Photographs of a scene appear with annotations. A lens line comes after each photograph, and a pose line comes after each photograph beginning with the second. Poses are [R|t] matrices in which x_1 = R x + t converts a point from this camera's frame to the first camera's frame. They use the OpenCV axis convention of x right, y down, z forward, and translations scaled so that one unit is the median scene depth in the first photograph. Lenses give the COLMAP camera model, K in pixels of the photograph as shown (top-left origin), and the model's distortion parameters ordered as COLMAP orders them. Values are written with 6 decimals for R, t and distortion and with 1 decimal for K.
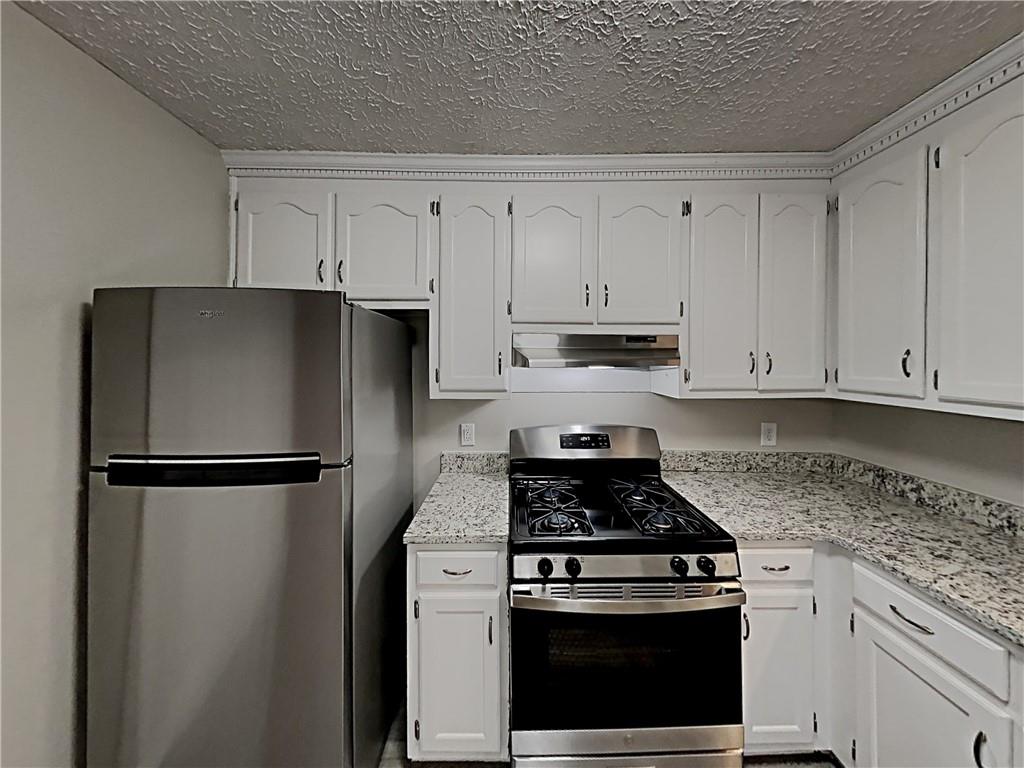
lens RADIAL K [[322.6, 0, 505.6], [0, 322.6, 354.2], [0, 0, 1]] dist [-0.009639, 0.000309]
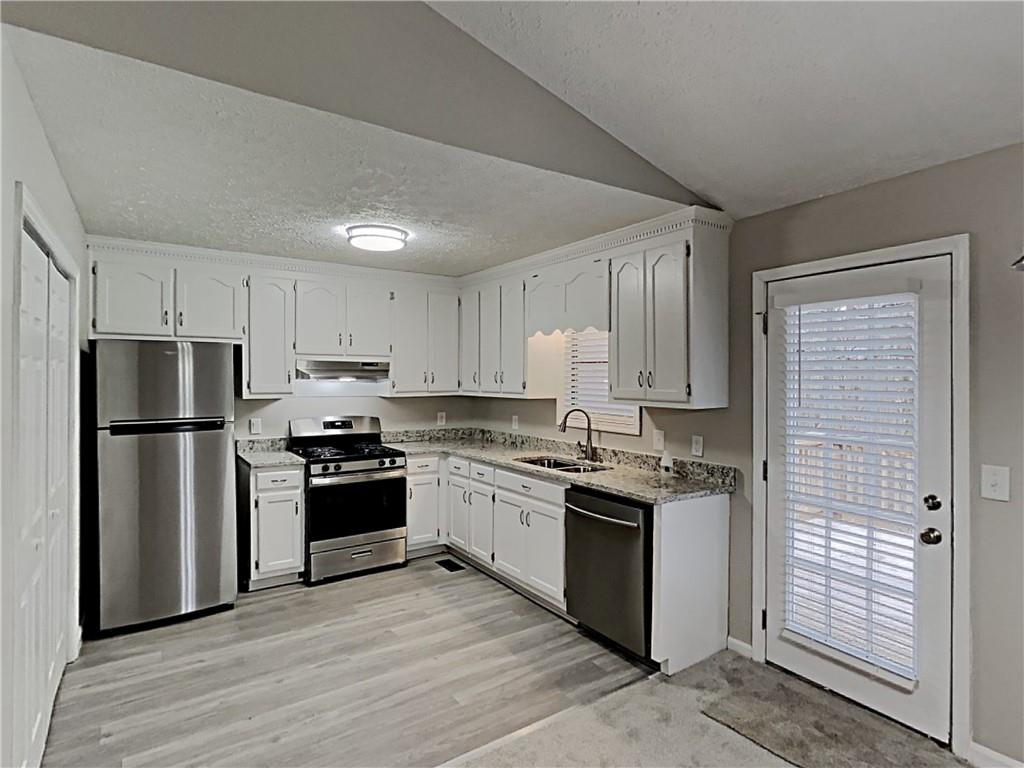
lens RADIAL K [[556.2, 0, 506.7], [0, 556.2, 372.8], [0, 0, 1]] dist [-0.016024, -0.001471]
pose [[0.828476, 0.006913, 0.559982, -0.695334], [-0.012535, 0.999902, 0.006201, -0.029048], [-0.559884, -0.012156, 0.828482, -2.030041]]
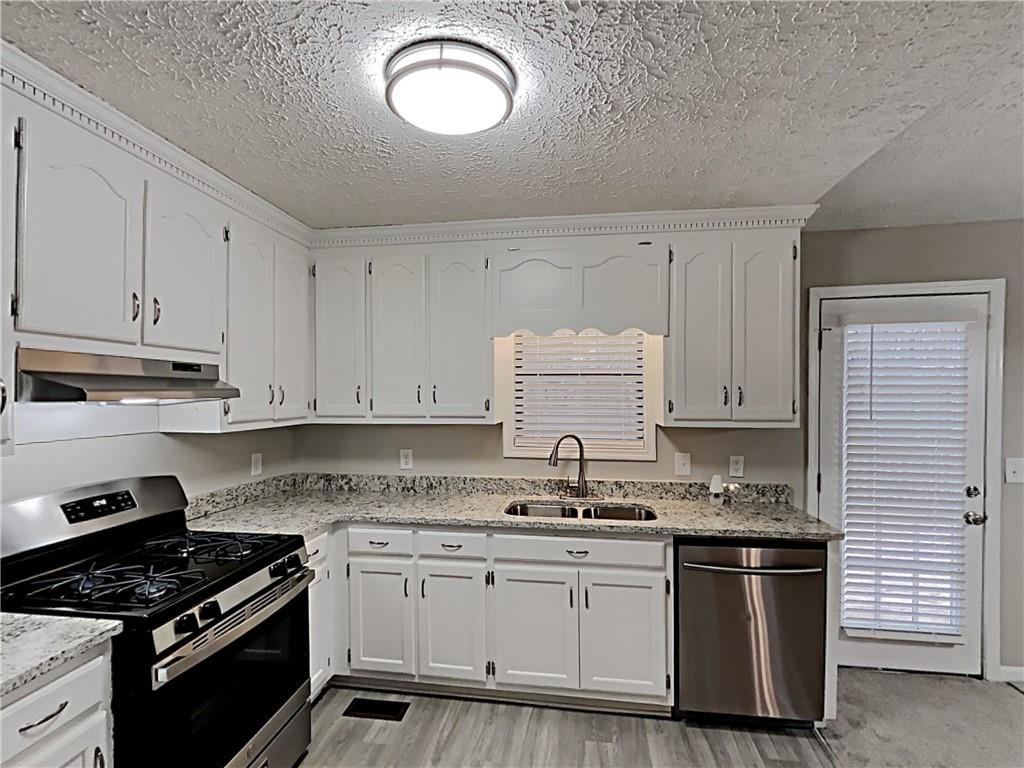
lens RADIAL K [[501.3, 0, 509.1], [0, 501.3, 399.6], [0, 0, 1]] dist [-0.013375, 0.001060]
pose [[0.142639, -0.008889, 0.989735, -0.784699], [-0.014949, 0.999826, 0.011134, 0.010918], [-0.989662, -0.016383, 0.142482, -0.046171]]
